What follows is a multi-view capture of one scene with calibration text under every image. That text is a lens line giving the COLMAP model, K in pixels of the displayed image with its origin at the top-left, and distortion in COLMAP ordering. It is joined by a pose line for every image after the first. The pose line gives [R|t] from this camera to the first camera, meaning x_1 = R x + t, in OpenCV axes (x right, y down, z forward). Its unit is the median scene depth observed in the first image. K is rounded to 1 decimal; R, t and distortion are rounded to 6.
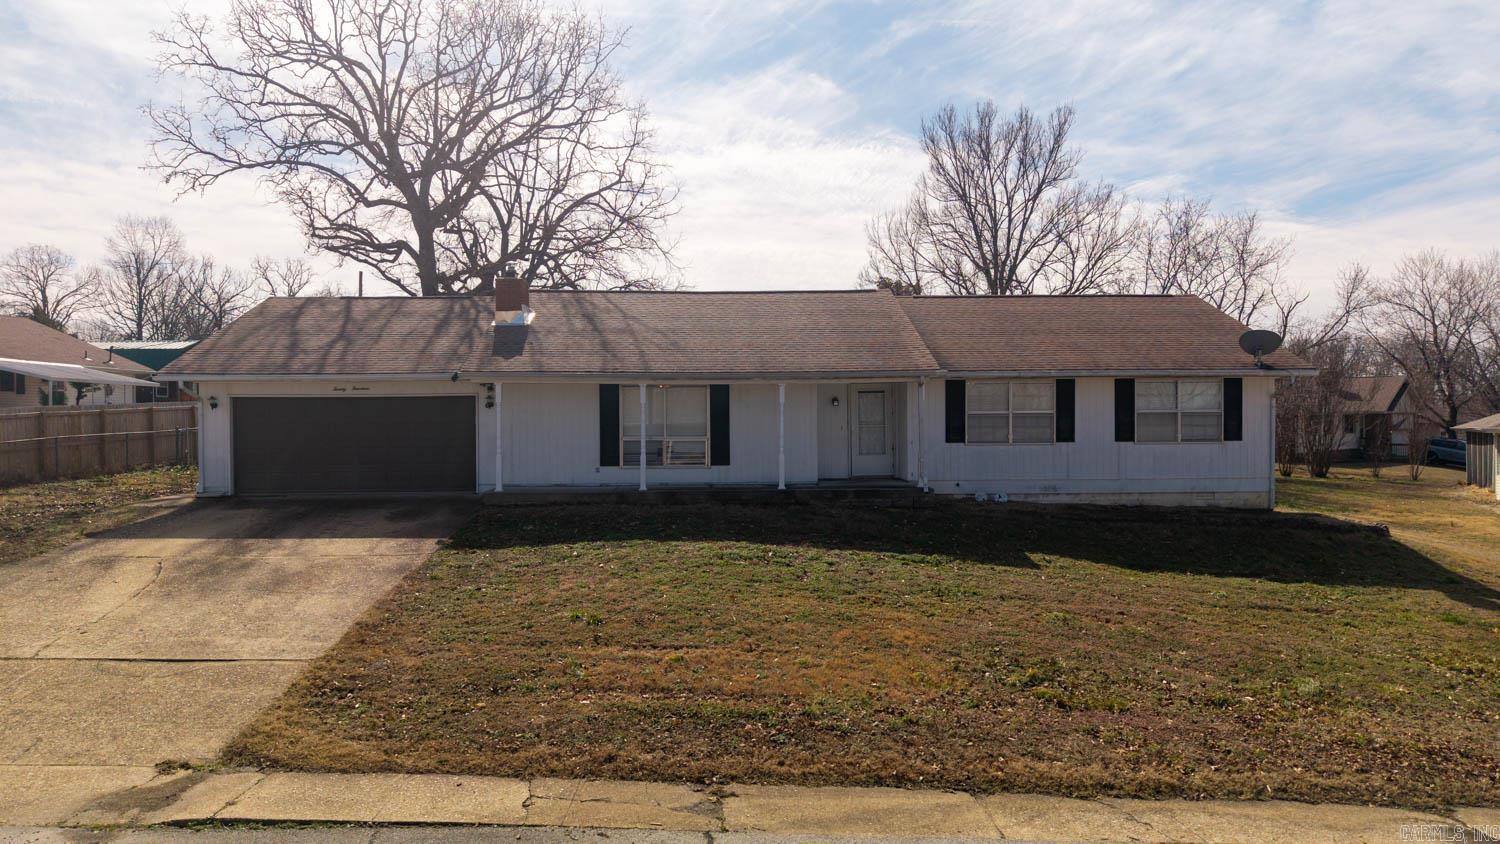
lens RADIAL K [[997.7, 0, 741.2], [0, 997.7, 423.2], [0, 0, 1]] dist [0.011774, -0.002609]
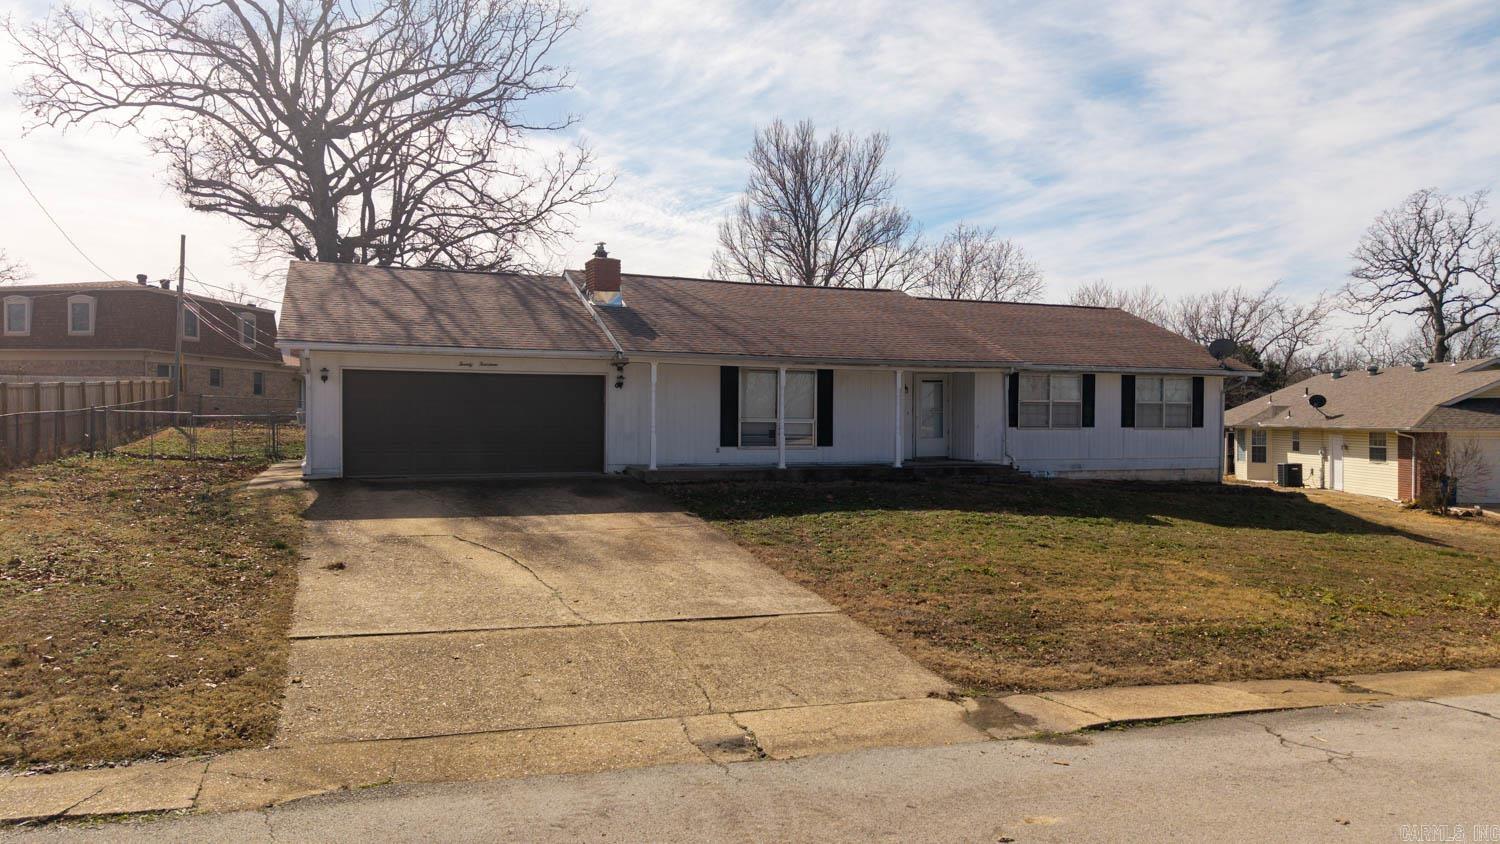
lens RADIAL K [[997.7, 0, 741.2], [0, 997.7, 423.2], [0, 0, 1]] dist [0.011774, -0.002609]
pose [[0.942965, 0.010207, 0.332735, -0.457683], [-0.010505, 0.999944, -0.000904, 0.019465], [-0.332726, -0.002643, 0.943020, 0.019429]]
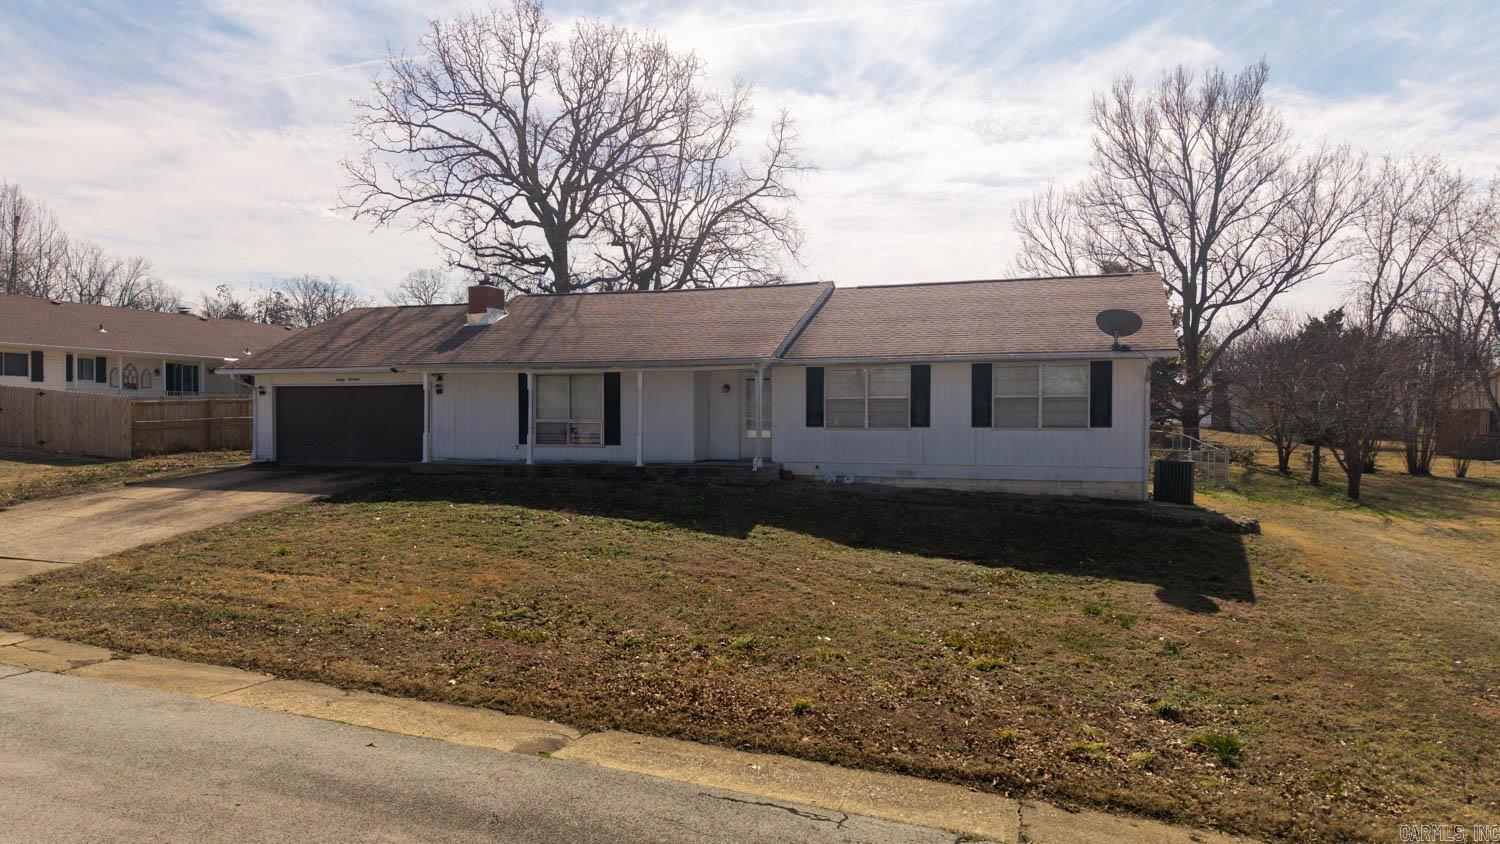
lens RADIAL K [[997.7, 0, 741.2], [0, 997.7, 423.2], [0, 0, 1]] dist [0.011774, -0.002609]
pose [[0.933964, 0.007083, -0.357298, 0.515106], [-0.005534, 0.999970, 0.005356, 0.010468], [0.357325, -0.003025, 0.933975, -0.004654]]
